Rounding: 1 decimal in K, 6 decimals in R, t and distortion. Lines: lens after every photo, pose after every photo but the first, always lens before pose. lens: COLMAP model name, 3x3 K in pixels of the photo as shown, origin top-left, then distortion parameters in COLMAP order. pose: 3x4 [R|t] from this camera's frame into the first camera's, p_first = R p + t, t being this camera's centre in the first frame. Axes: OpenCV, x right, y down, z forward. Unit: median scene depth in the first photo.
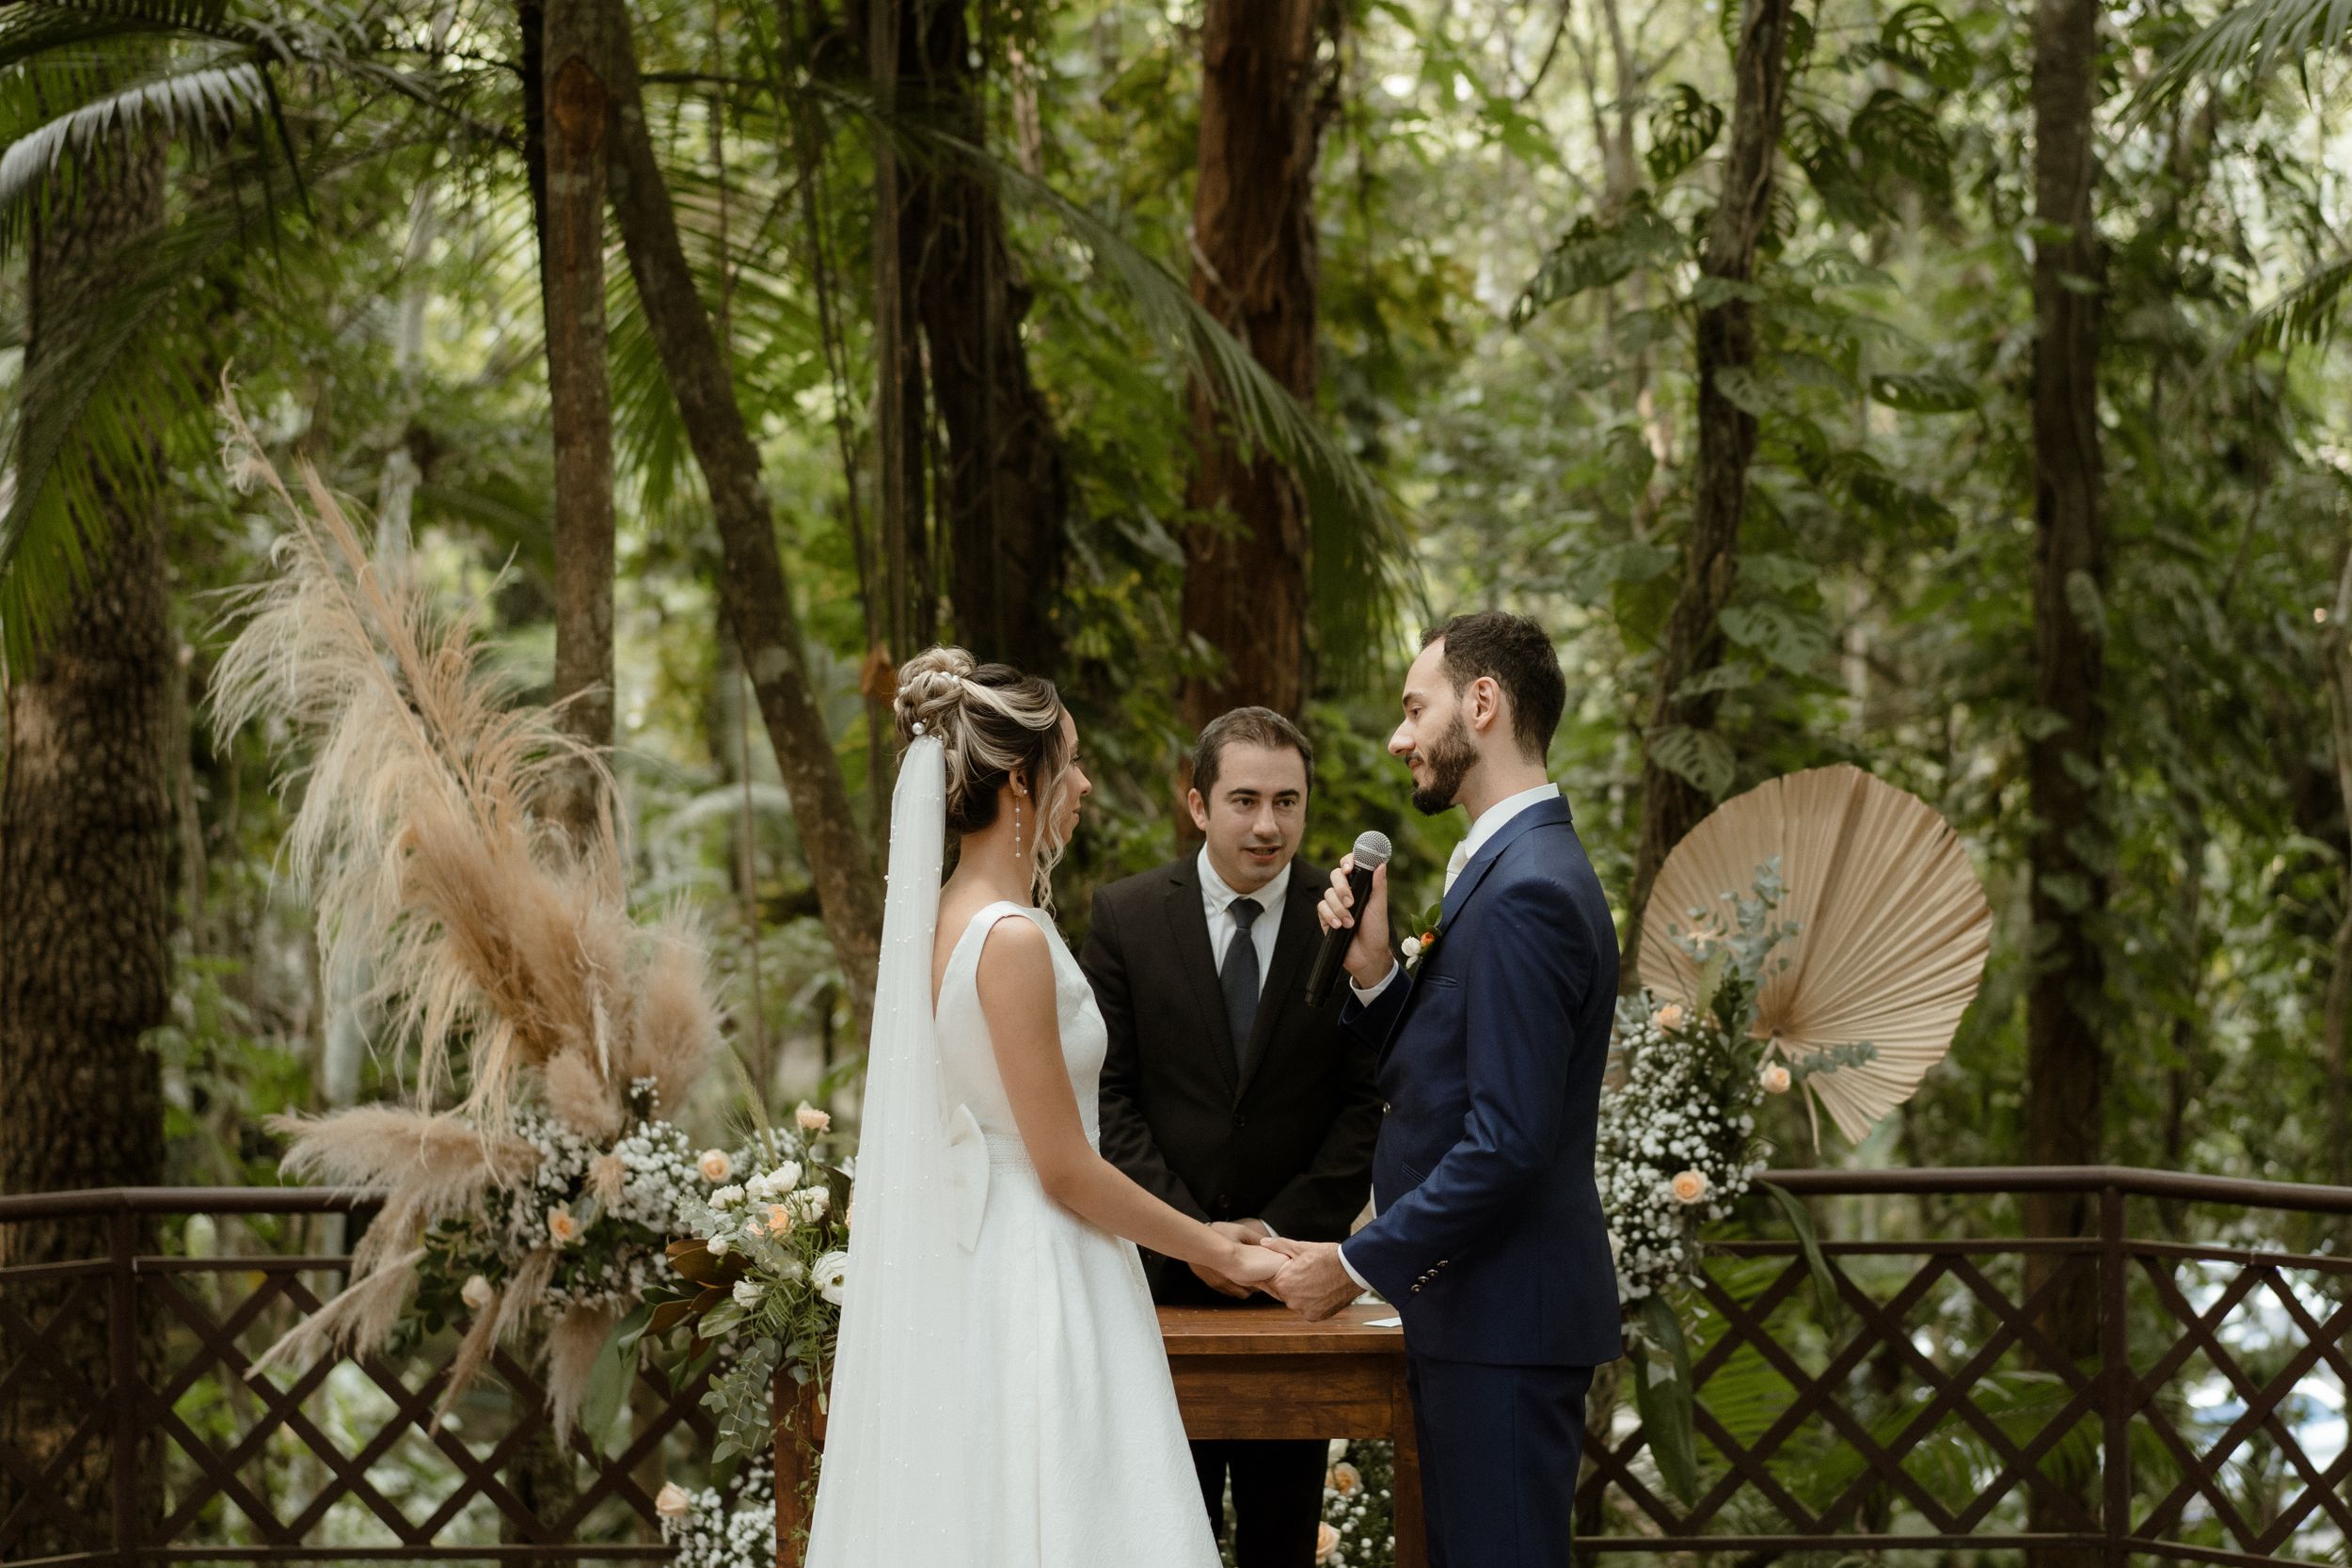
lens RADIAL K [[3931.5, 0, 1176.0], [0, 3931.5, 784.0], [0, 0, 1]] dist [0.158428, -0.055938]
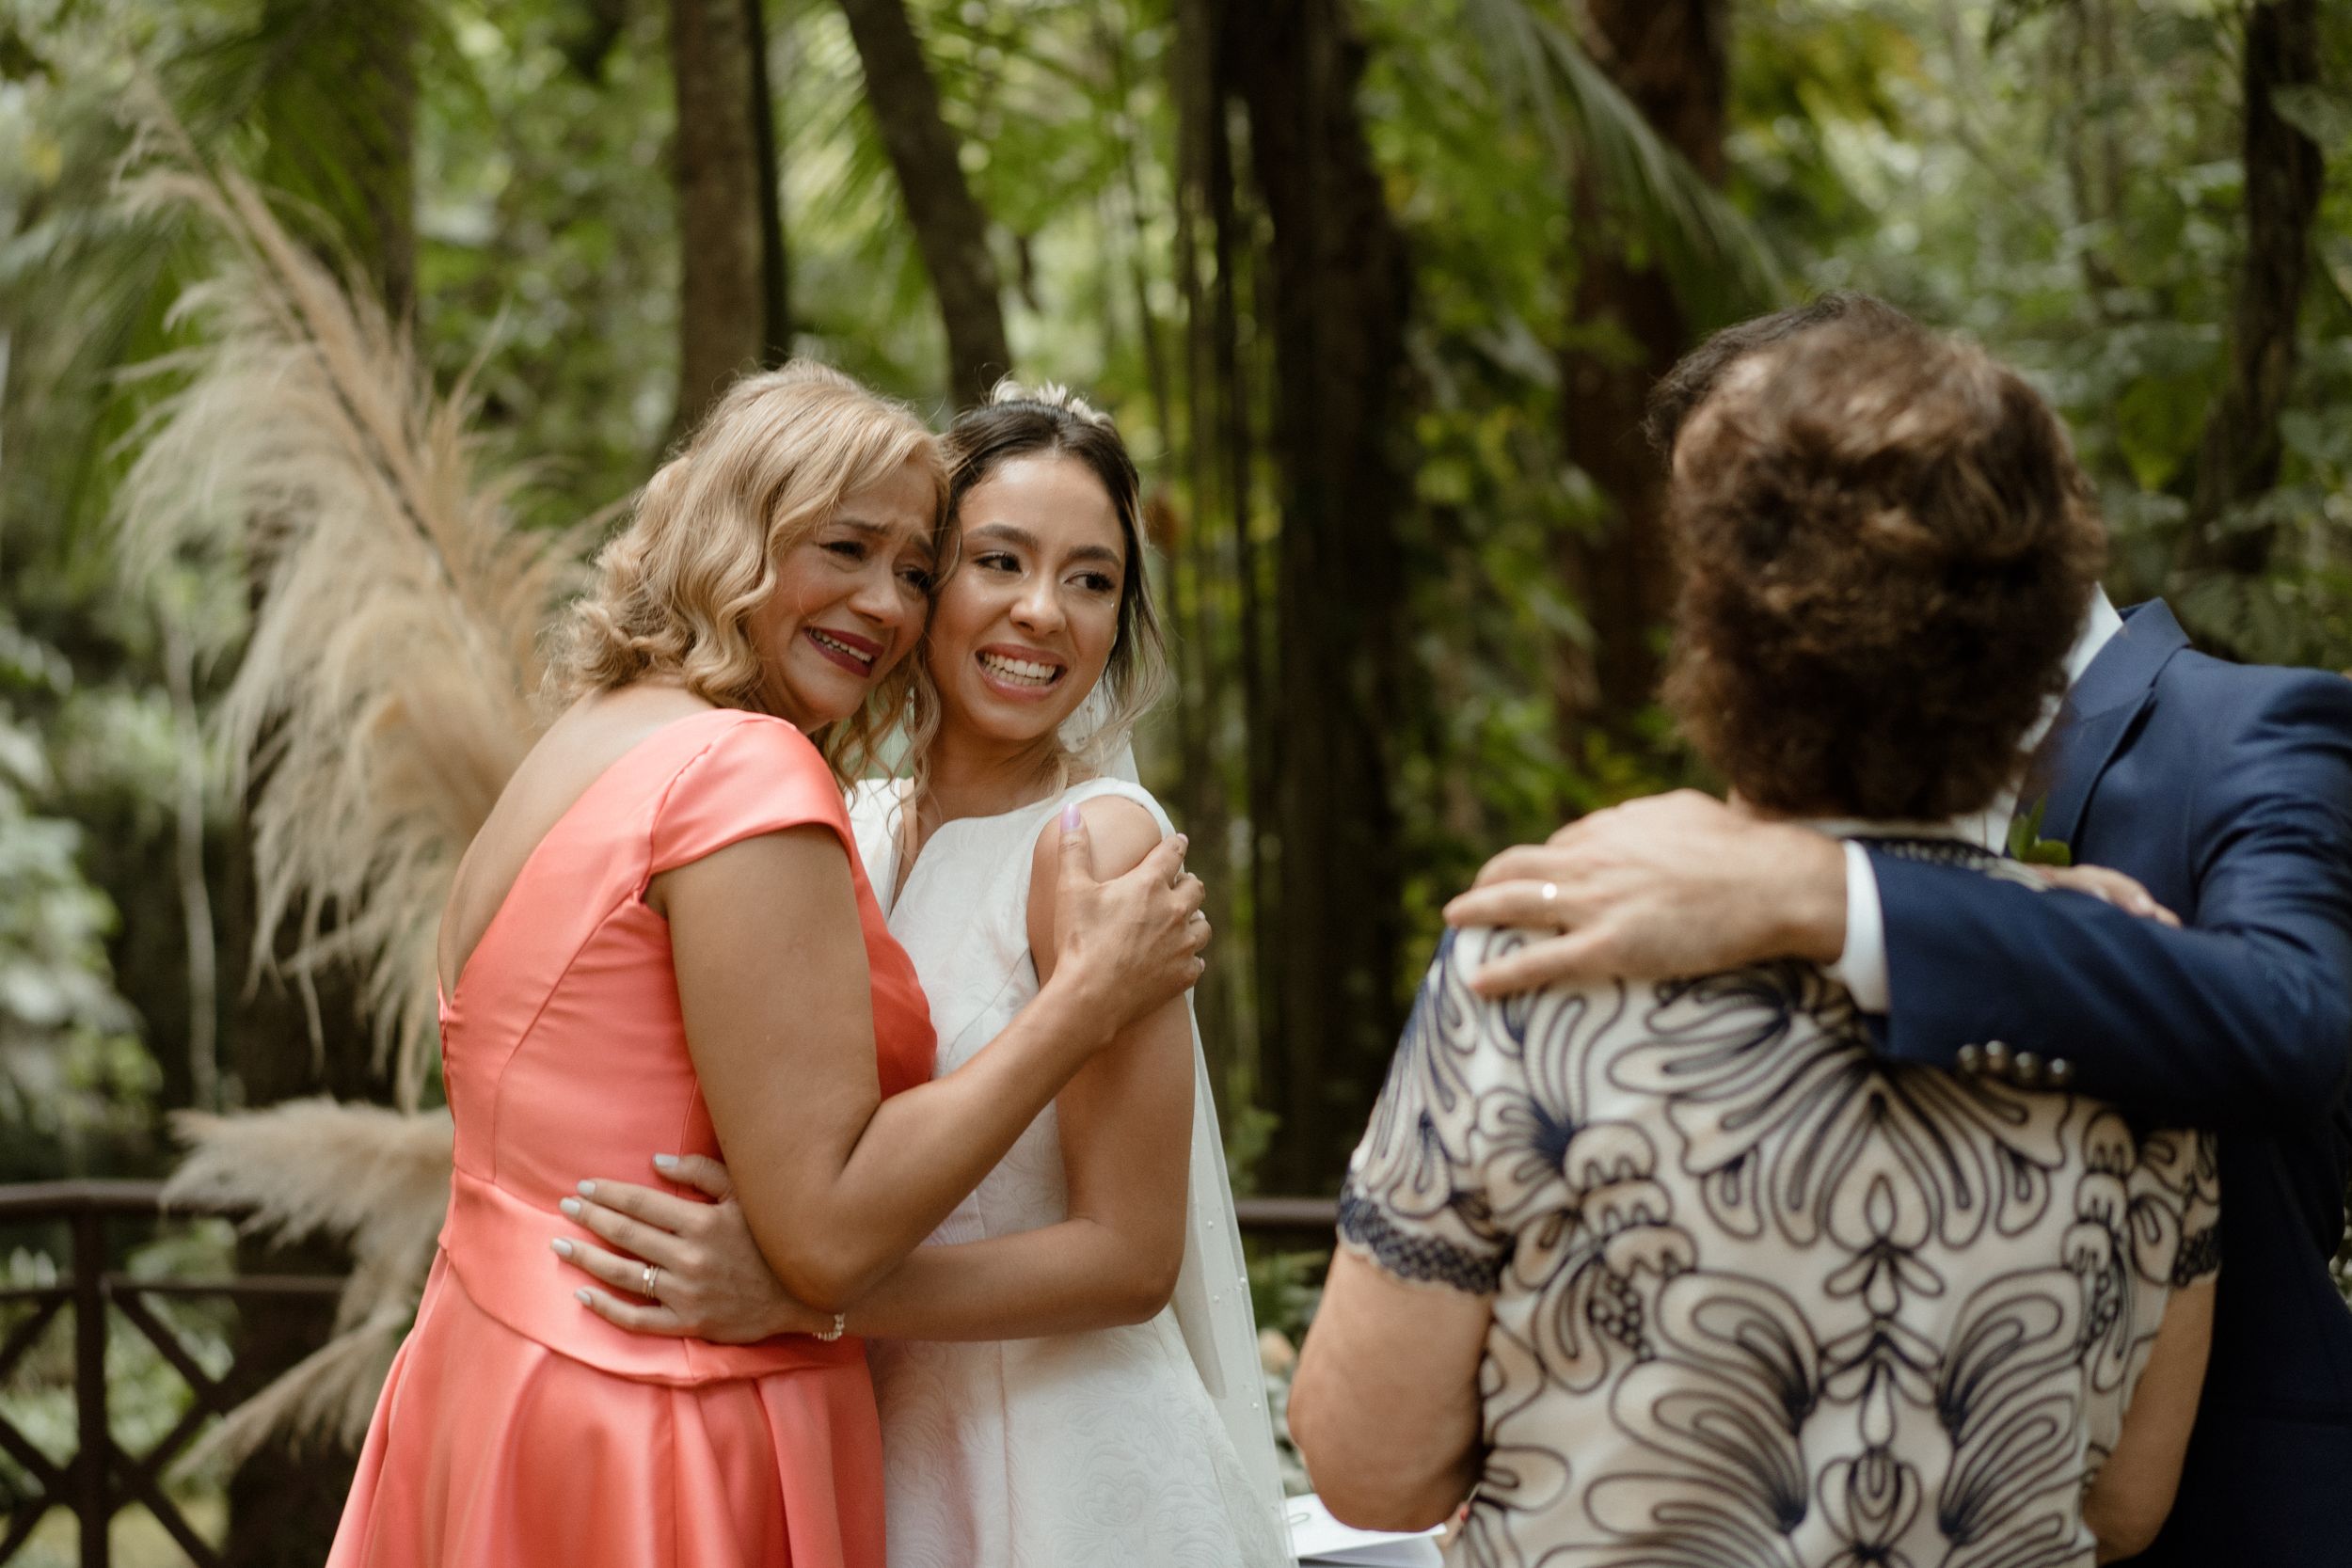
lens RADIAL K [[4237.2, 0, 1176.0], [0, 4237.2, 784.0], [0, 0, 1]] dist [0.025363, -0.029827]
pose [[0.995743, 0.002811, -0.092129, 0.010547], [-0.000264, 0.999618, 0.027654, 0.004683], [0.092171, -0.027512, 0.995363, 0.295527]]
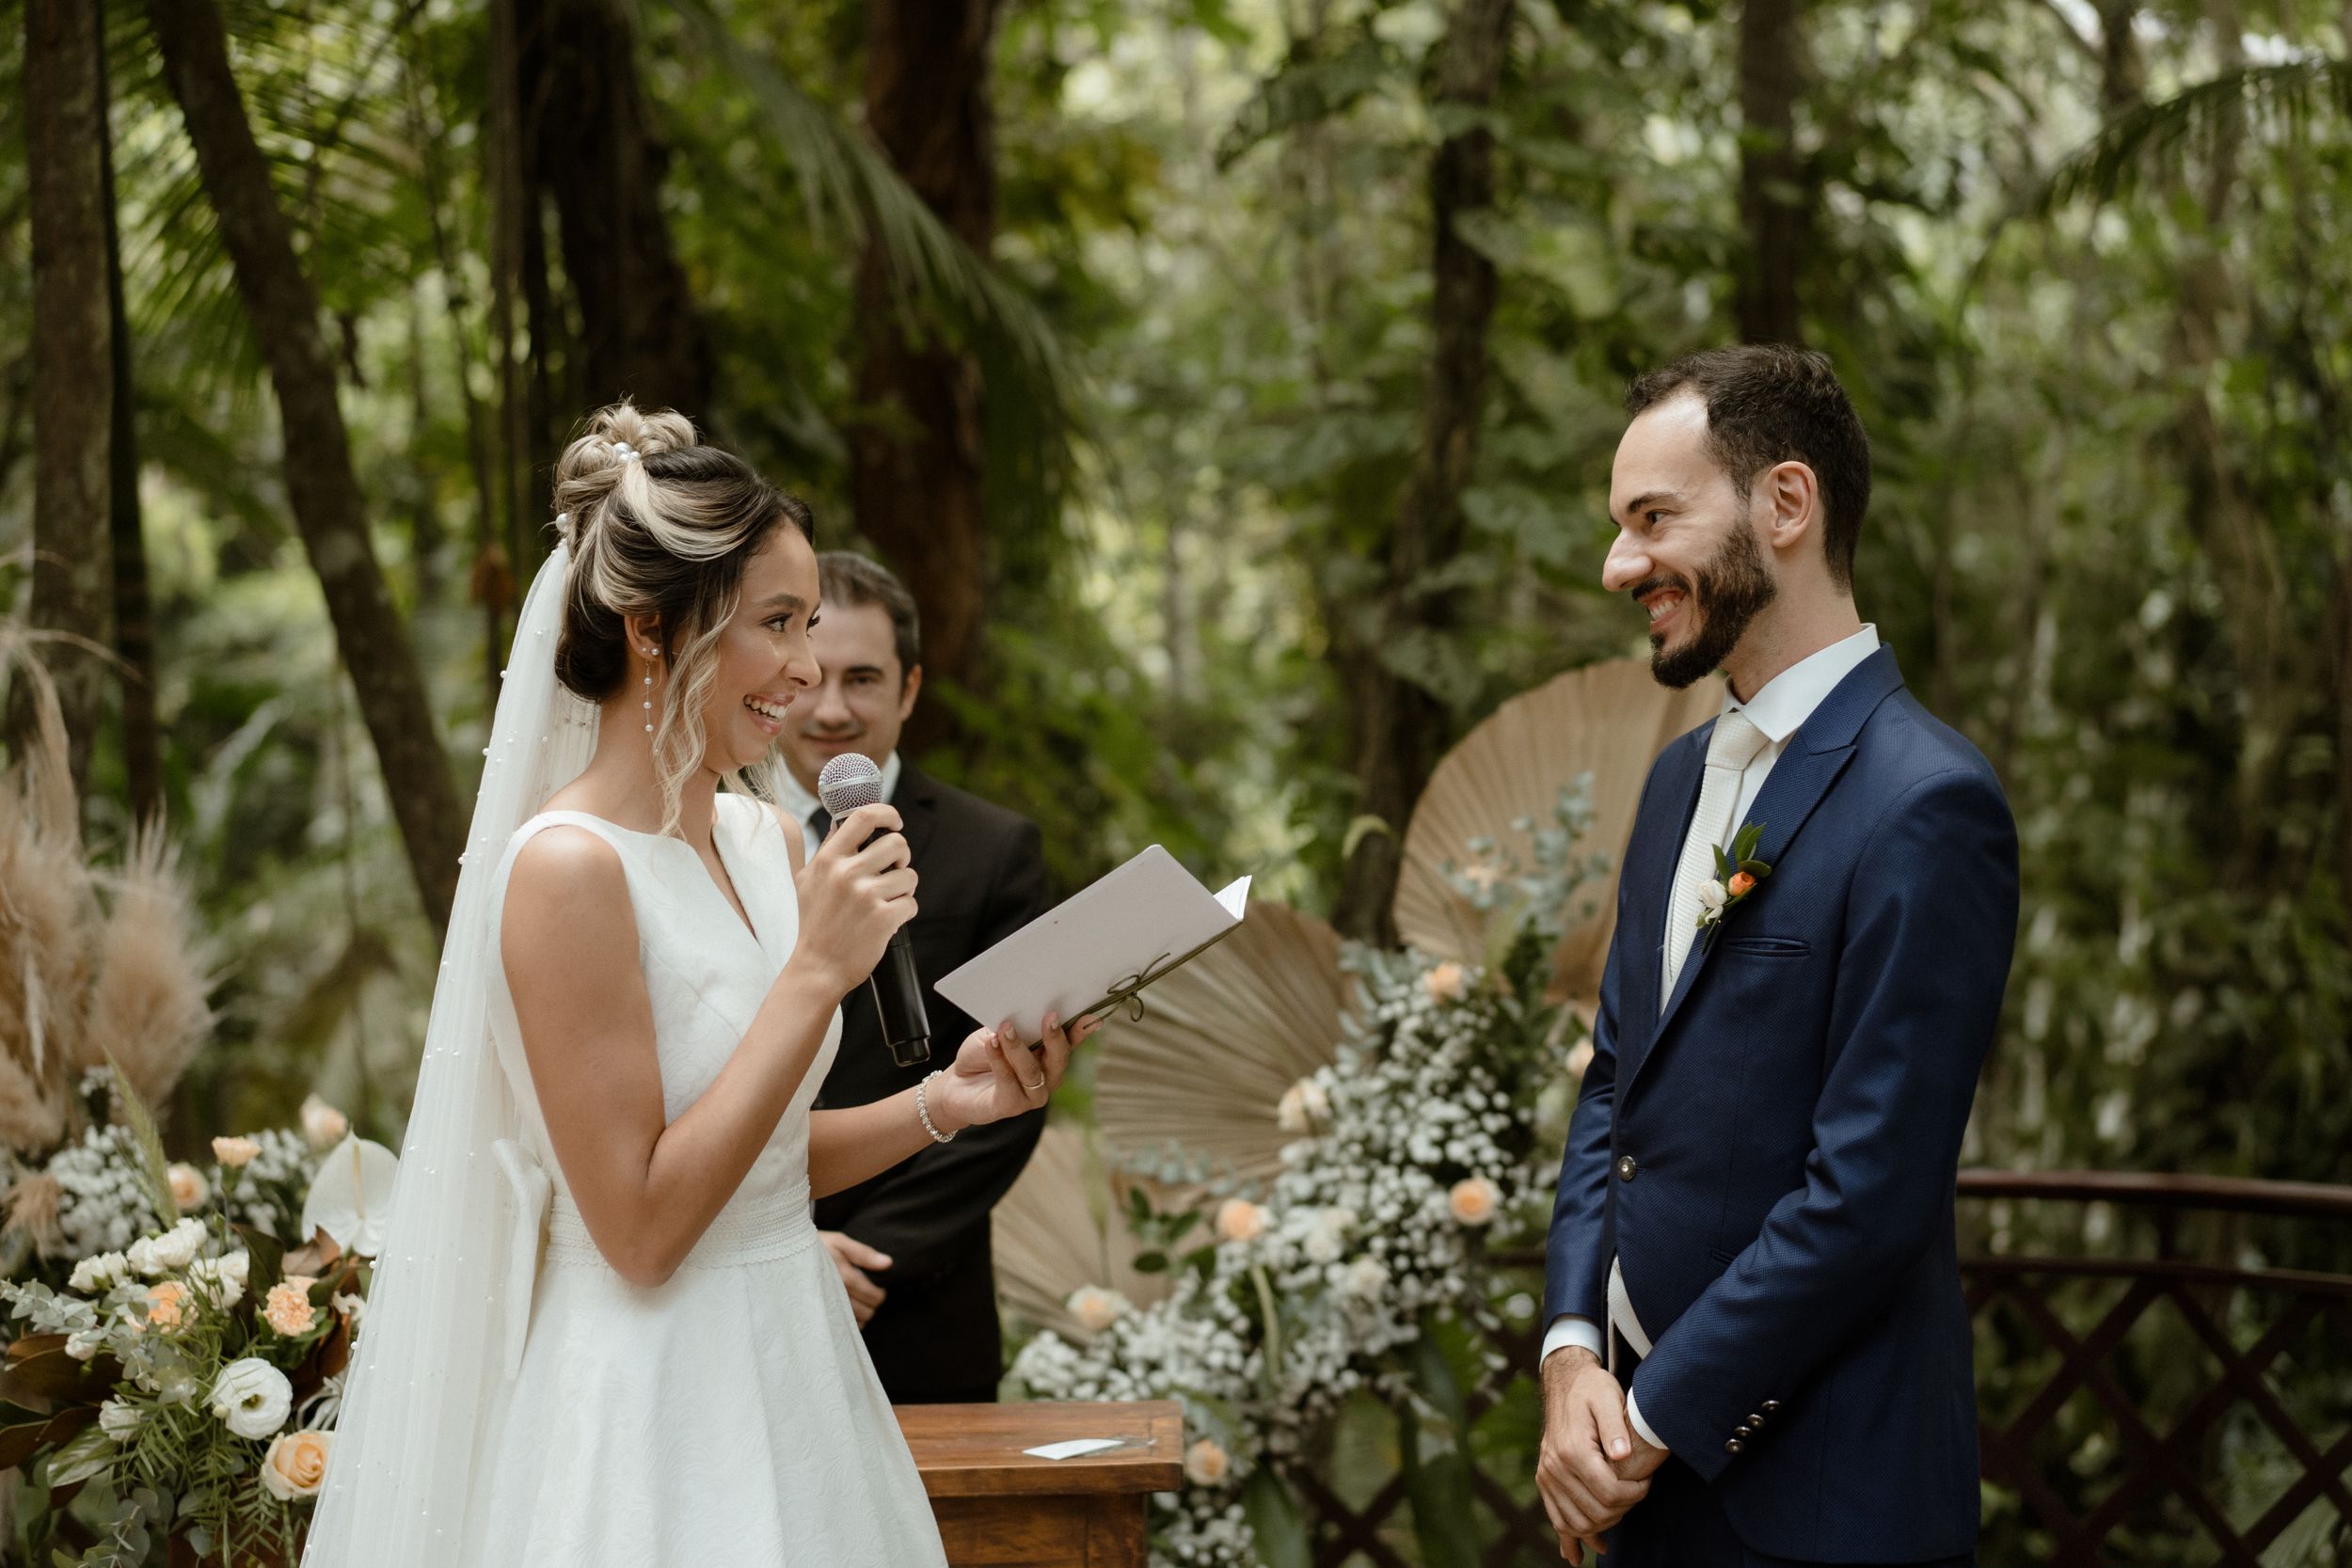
lens RADIAL K [[3931.5, 0, 1176.0], [0, 3931.5, 784.0], [0, 0, 1]] dist [0.158428, -0.055938]
pose [[0.996805, -0.003943, 0.079771, 0.011777], [0.002675, 0.999869, 0.015989, 0.008618], [-0.079823, -0.015724, 0.996685, 0.237068]]
